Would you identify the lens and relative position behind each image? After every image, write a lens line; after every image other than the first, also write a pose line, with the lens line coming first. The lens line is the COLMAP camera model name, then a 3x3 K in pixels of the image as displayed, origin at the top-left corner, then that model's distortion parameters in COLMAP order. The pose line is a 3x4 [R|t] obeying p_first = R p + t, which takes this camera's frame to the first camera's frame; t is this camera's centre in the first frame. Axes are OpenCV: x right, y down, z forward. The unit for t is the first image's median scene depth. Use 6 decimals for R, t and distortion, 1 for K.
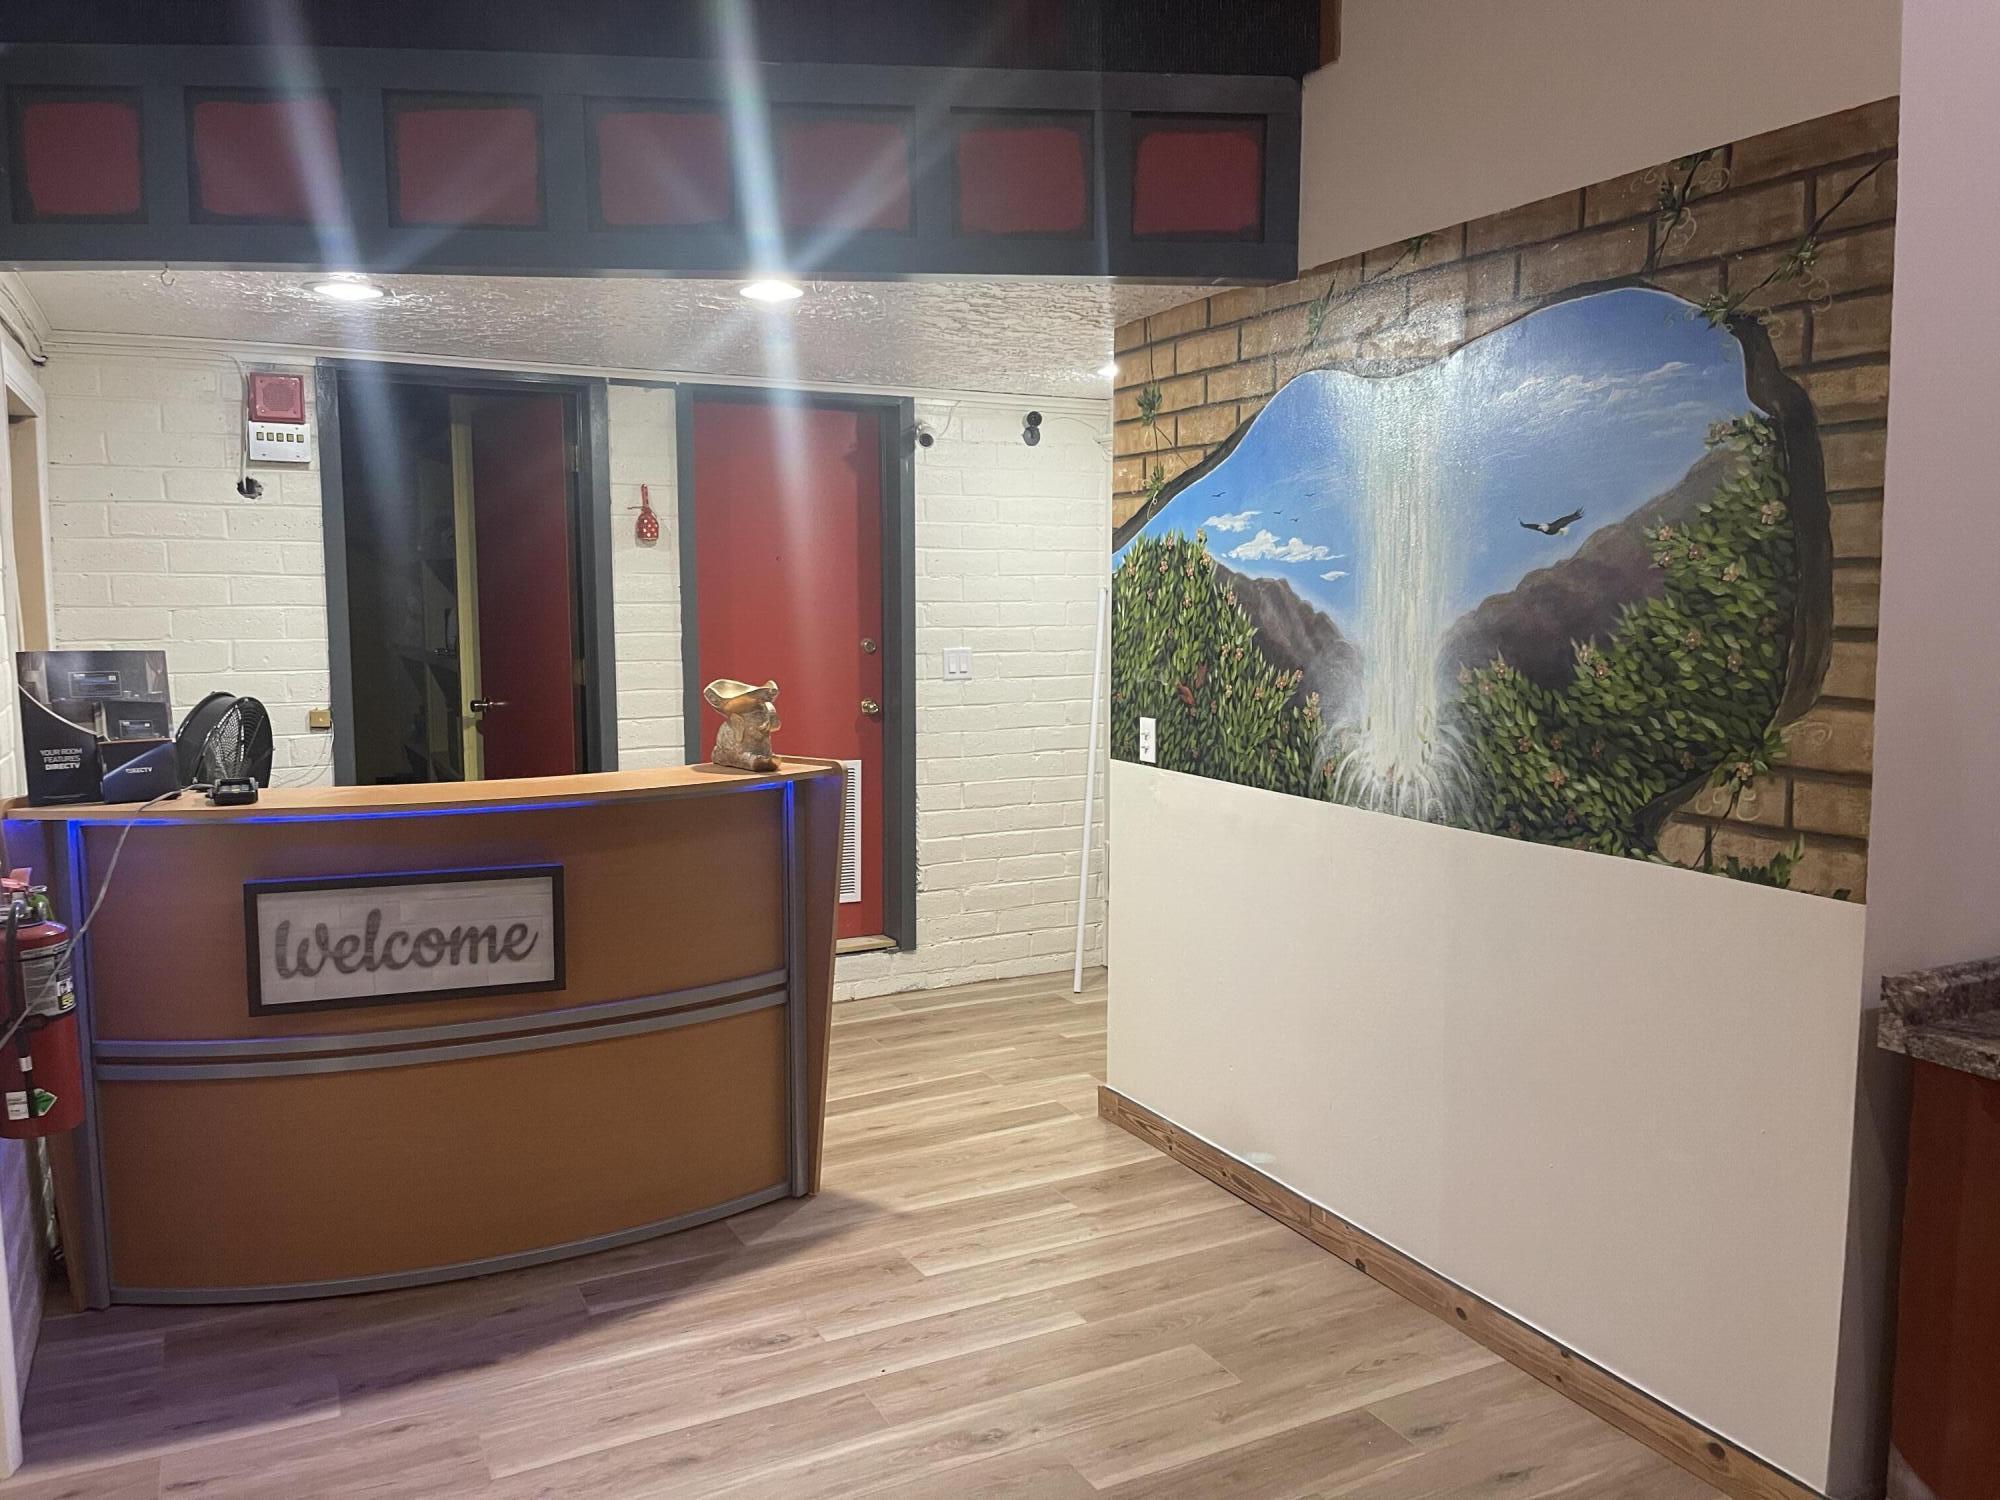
lens RADIAL K [[1515.7, 0, 1021.1], [0, 1515.7, 743.9], [0, 0, 1]] dist [0.057085, -0.073279]
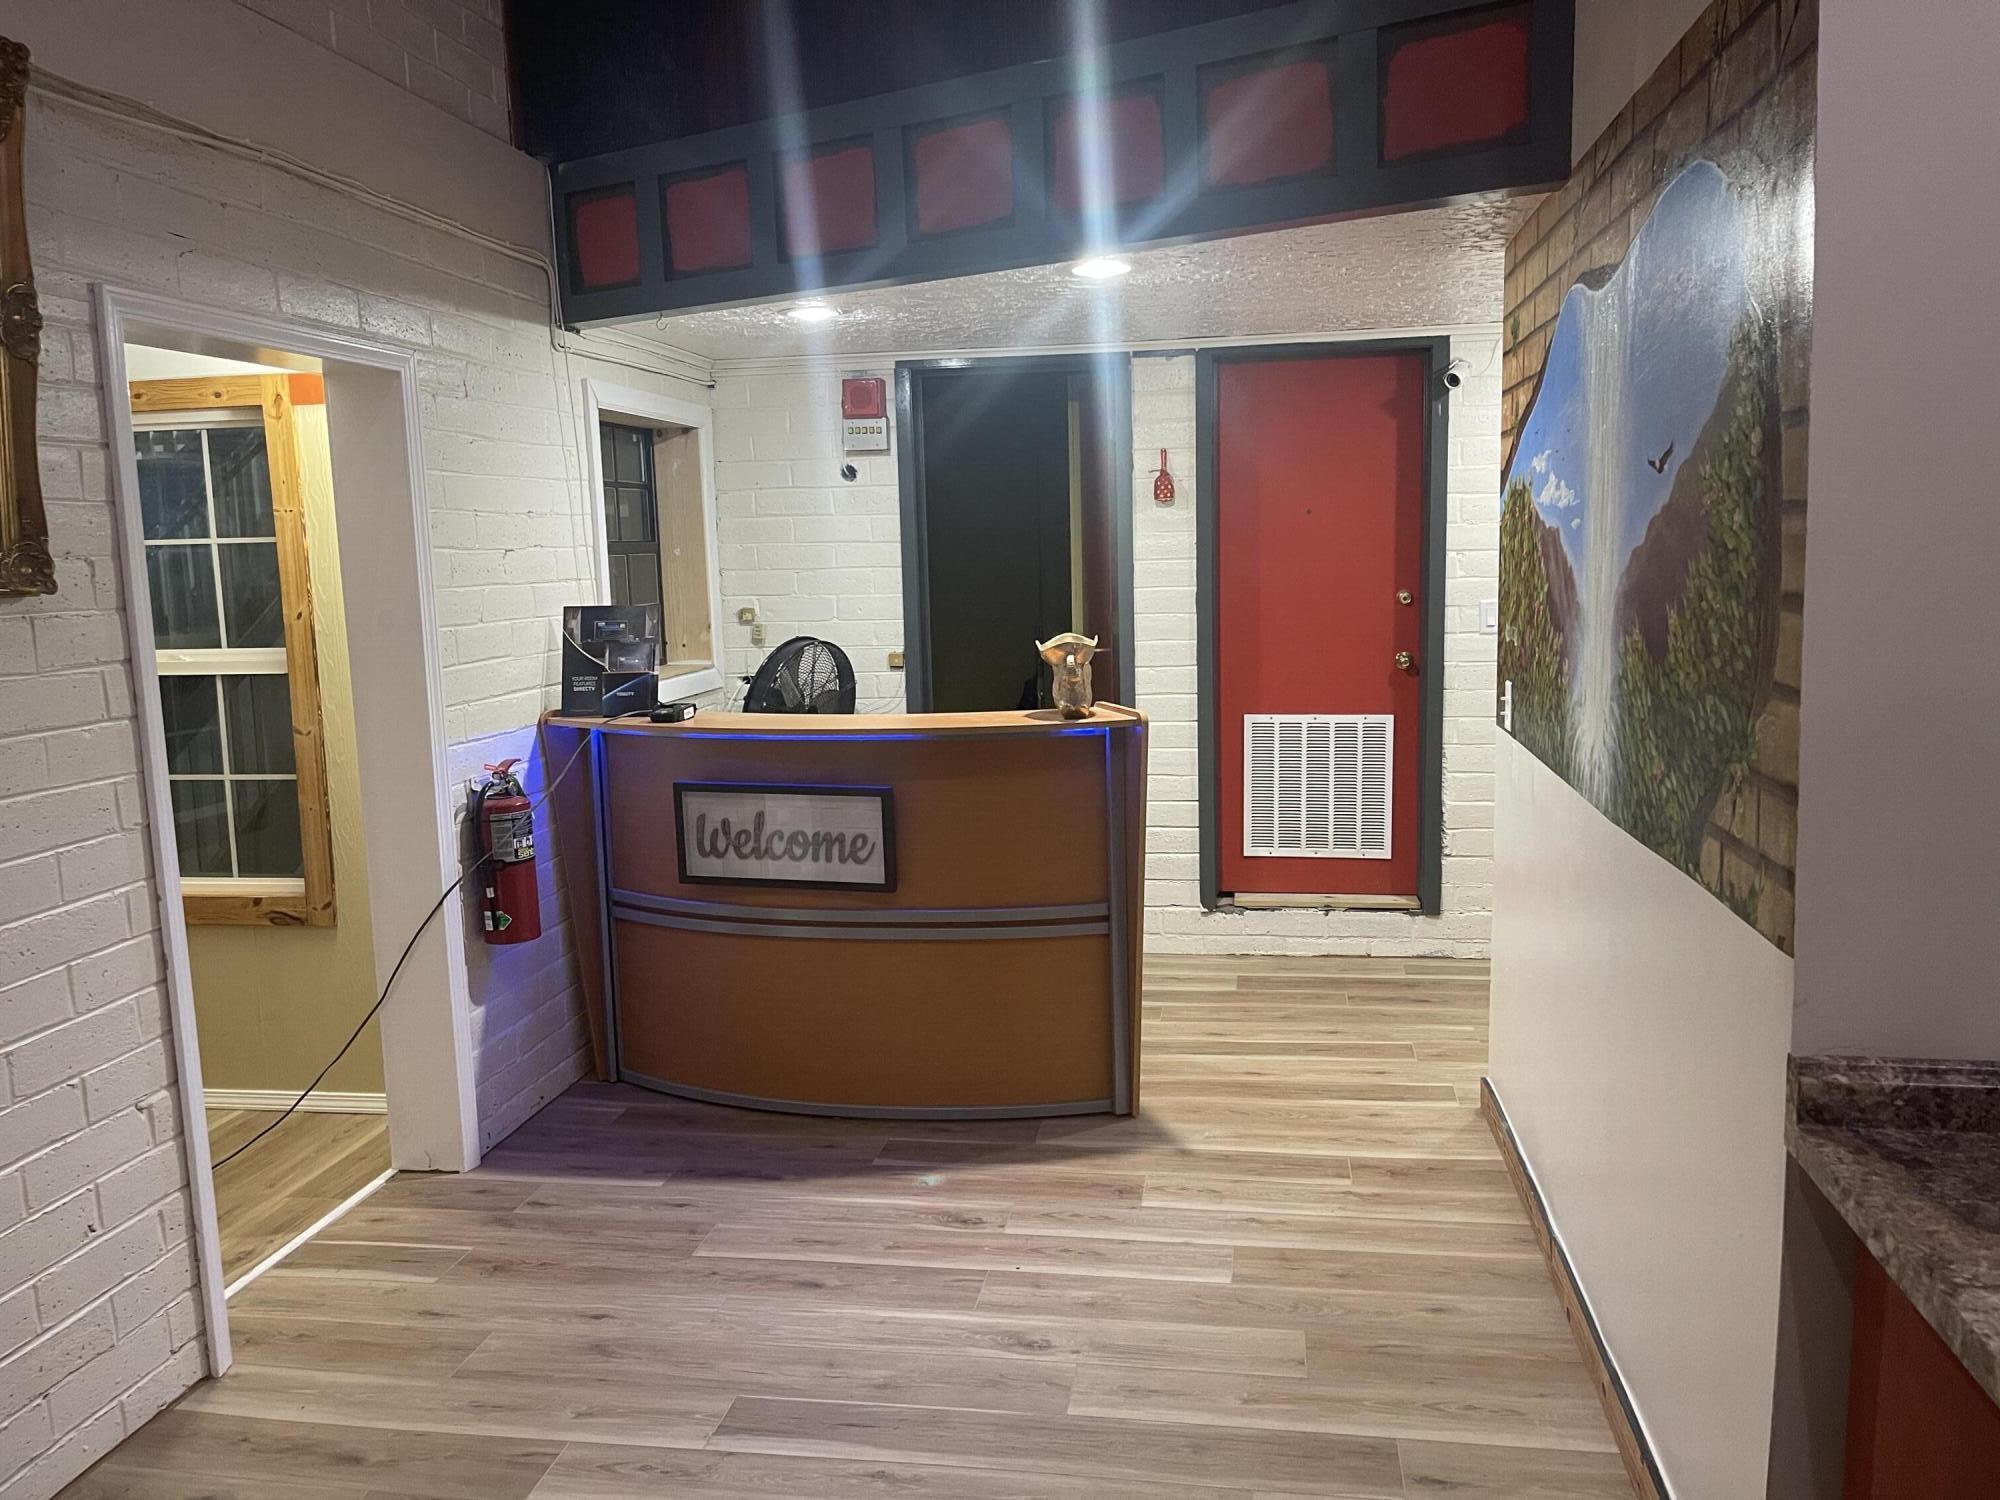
lens RADIAL K [[1515.7, 0, 1016.3], [0, 1515.7, 744.7], [0, 0, 1]] dist [0.057085, -0.073279]
pose [[0.800311, 0.059550, -0.596620, 0.457540], [-0.037257, 0.998072, 0.049642, -0.015964], [0.598426, -0.017501, 0.800987, 0.109232]]
